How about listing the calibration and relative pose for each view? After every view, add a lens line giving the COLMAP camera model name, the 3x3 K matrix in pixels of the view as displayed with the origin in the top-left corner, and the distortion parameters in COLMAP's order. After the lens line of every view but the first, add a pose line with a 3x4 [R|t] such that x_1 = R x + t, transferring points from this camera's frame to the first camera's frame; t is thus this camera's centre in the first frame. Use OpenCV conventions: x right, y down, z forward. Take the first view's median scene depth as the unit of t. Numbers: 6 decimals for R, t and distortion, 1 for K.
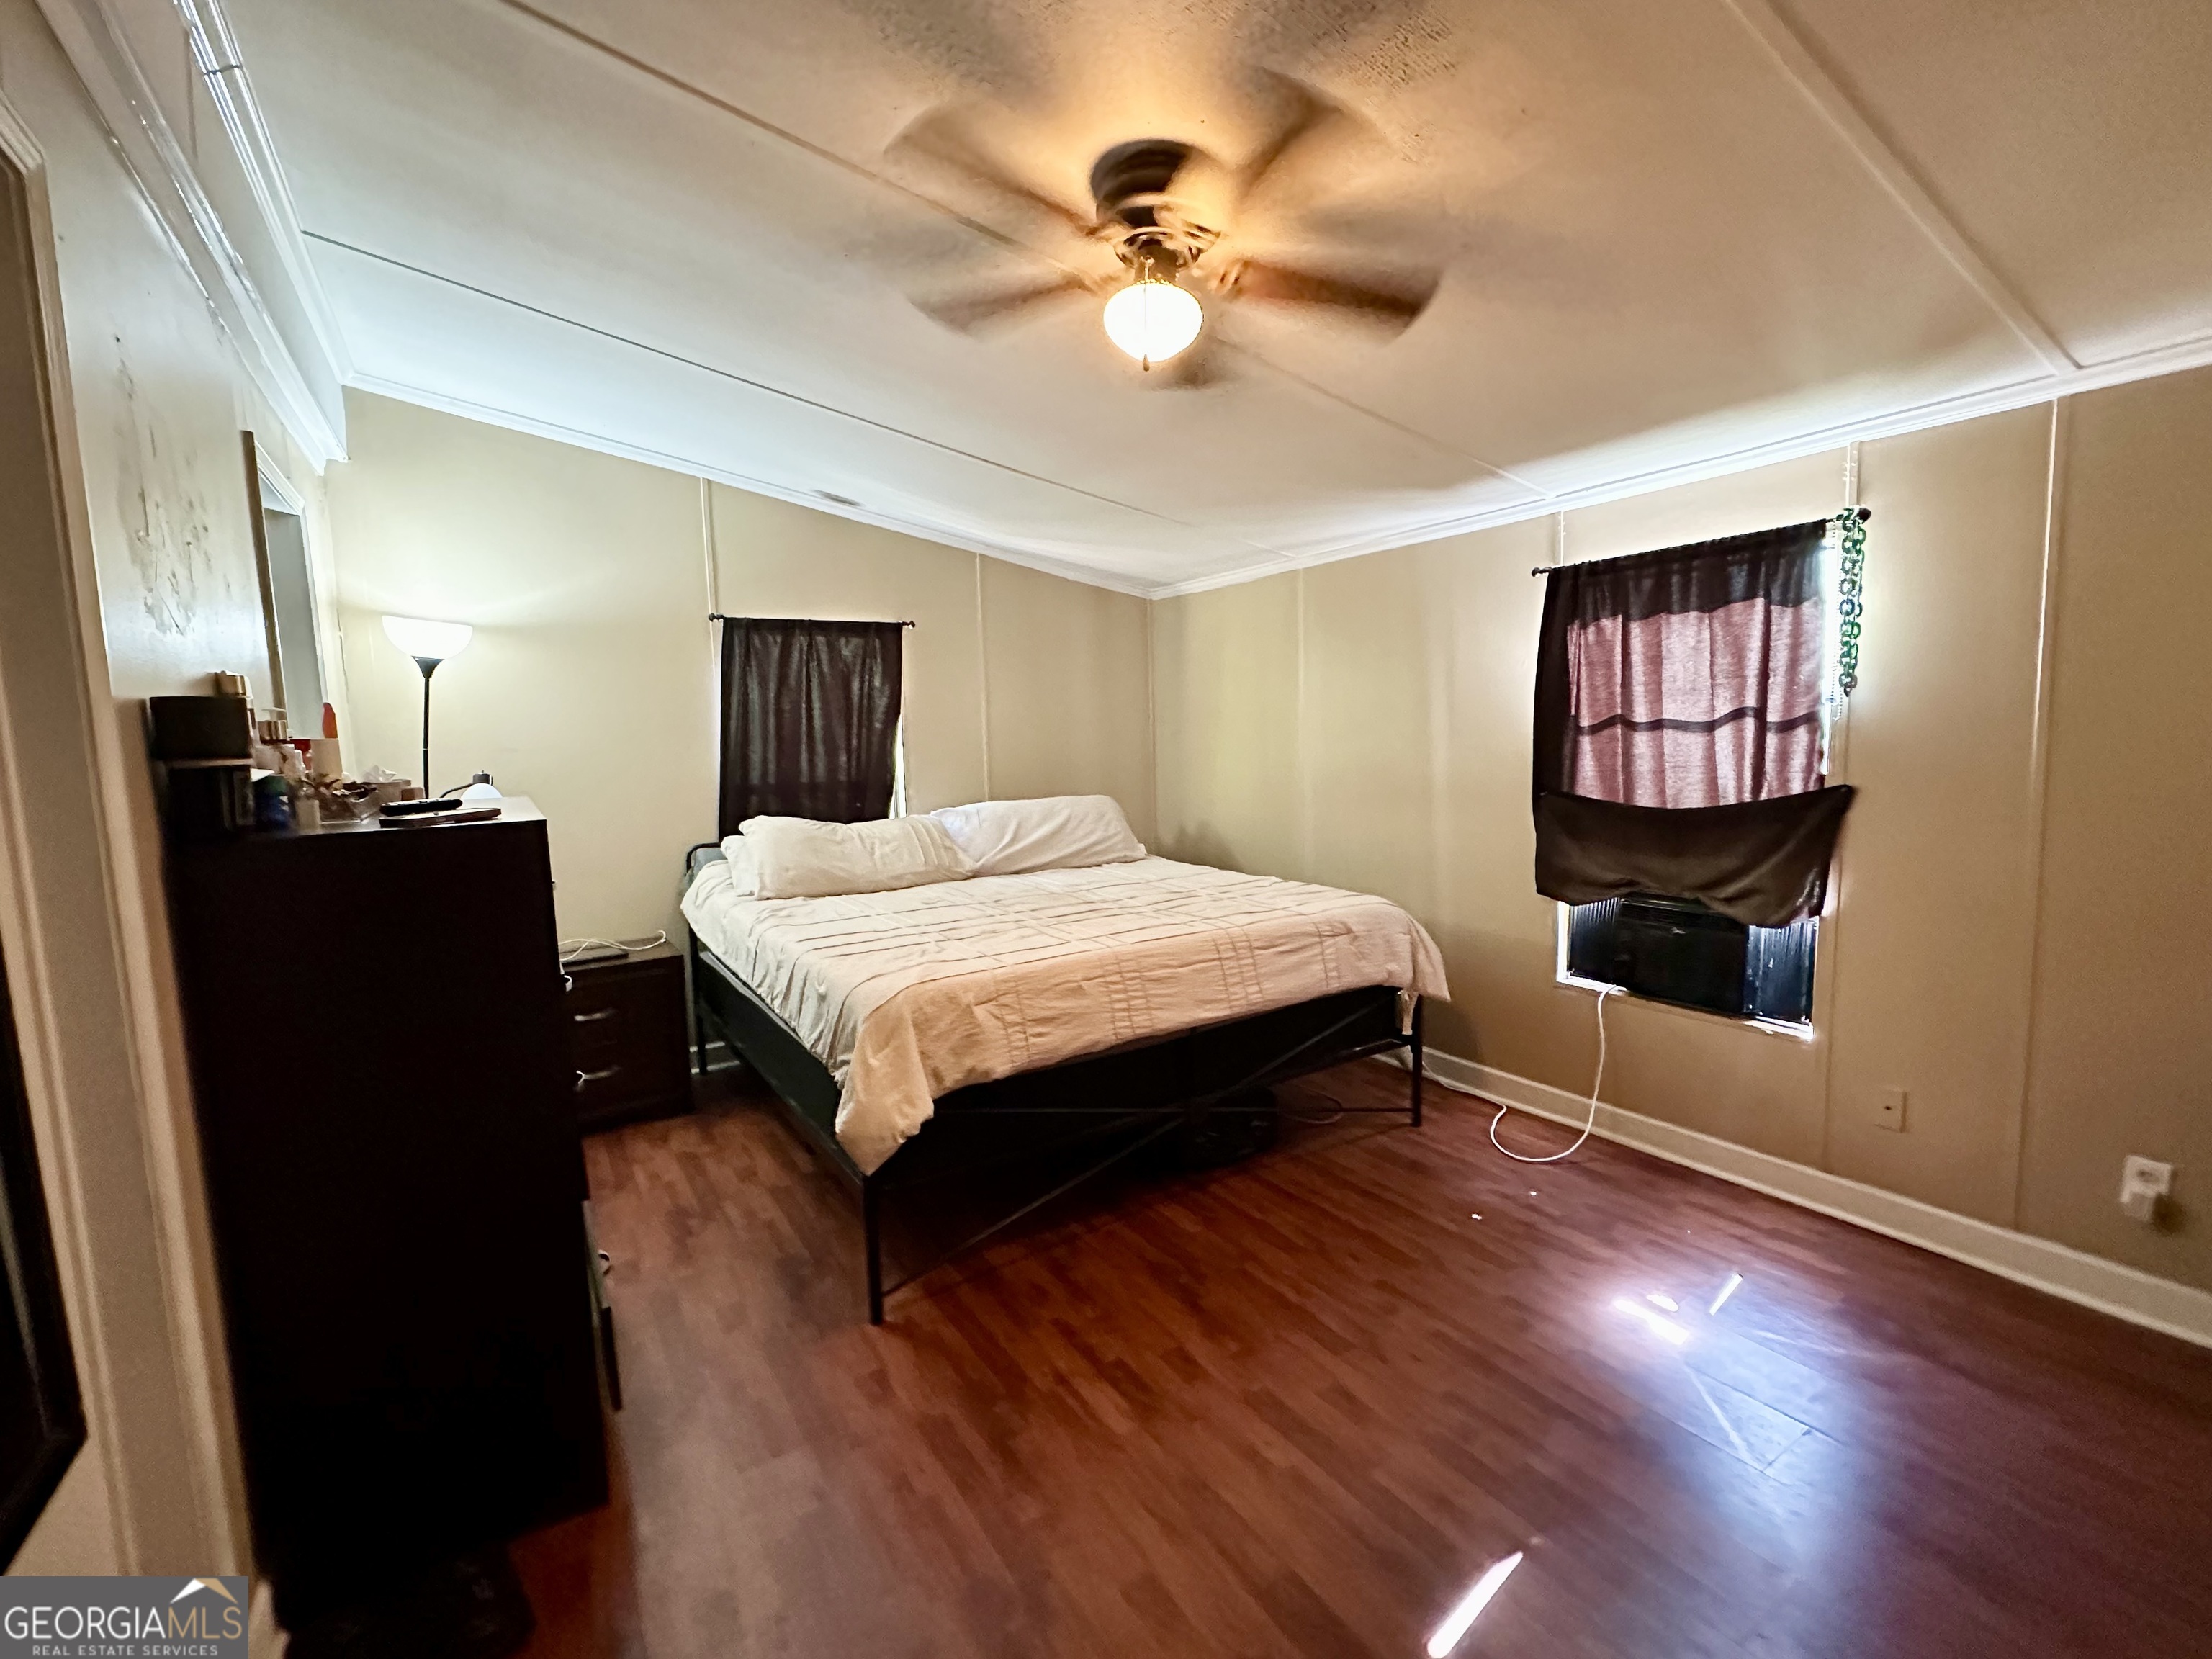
lens RADIAL K [[949.6, 0, 1109.0], [0, 949.6, 831.3], [0, 0, 1]] dist [-0.001595, 0.000143]
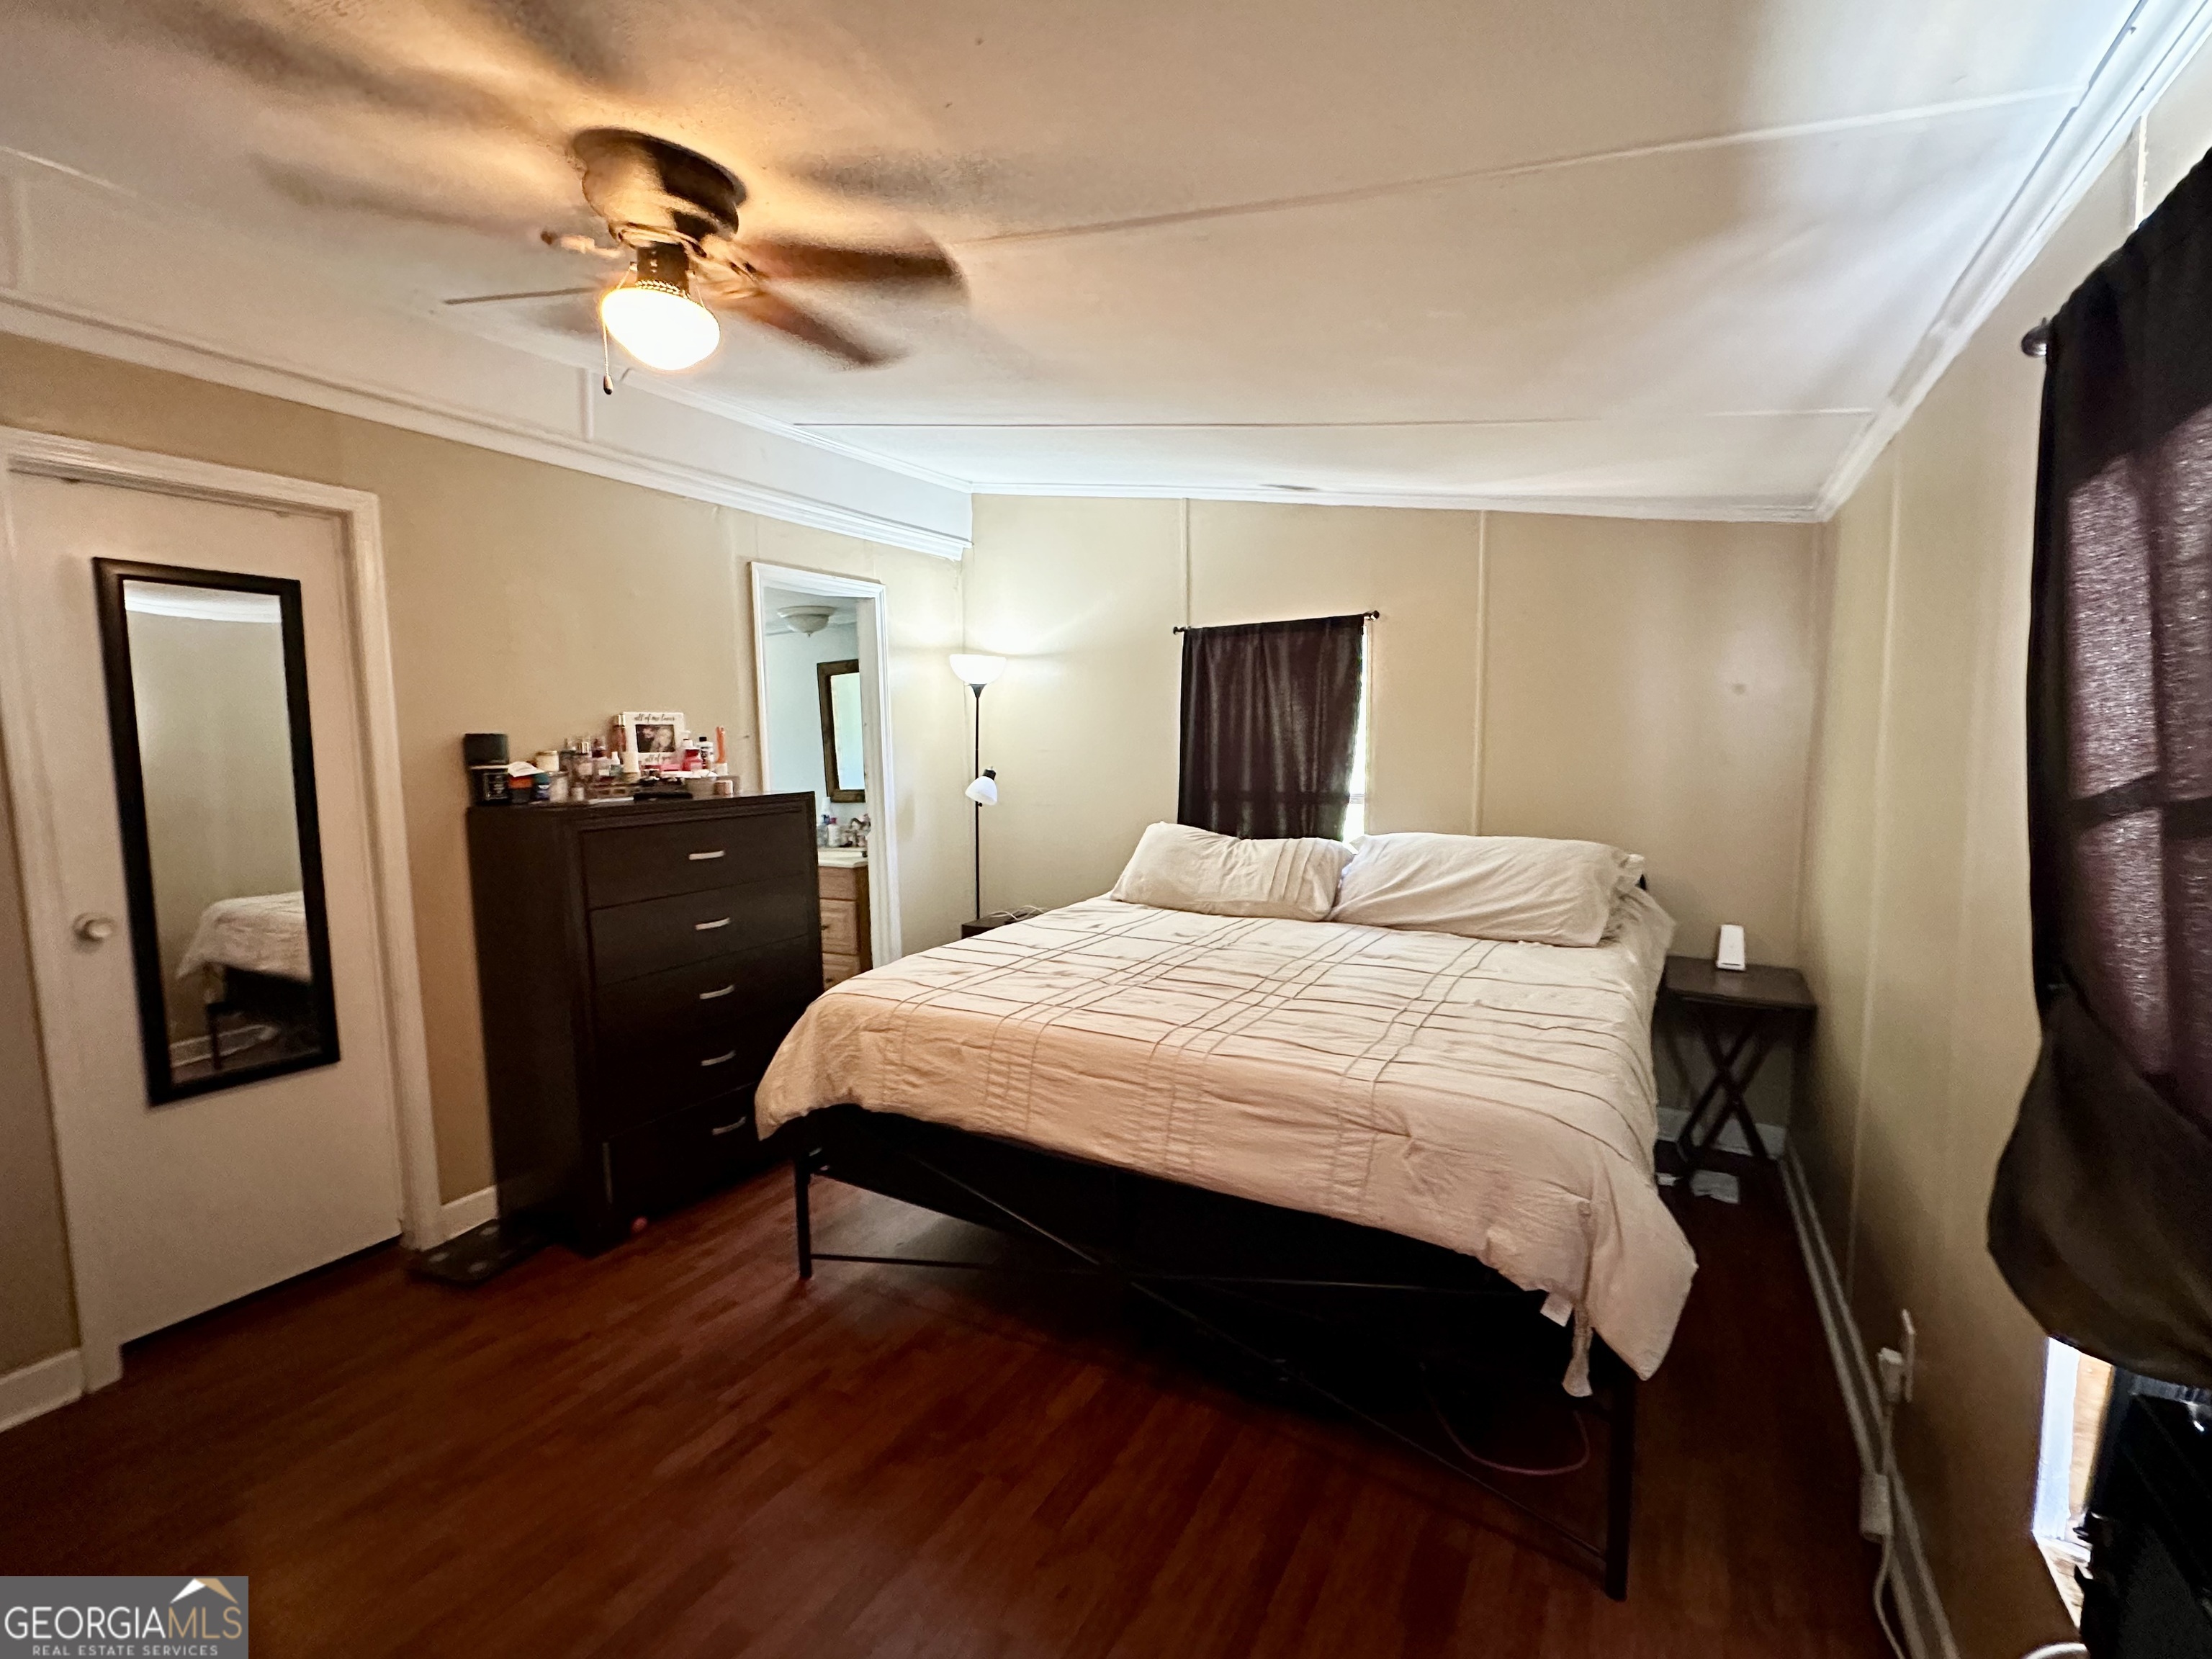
lens RADIAL K [[949.6, 0, 1109.0], [0, 949.6, 831.3], [0, 0, 1]] dist [-0.001595, 0.000143]
pose [[0.454358, 0.108485, -0.884189, 0.643901], [-0.092334, 0.992946, 0.074381, -0.095175], [0.886021, 0.047845, 0.461170, 0.577549]]
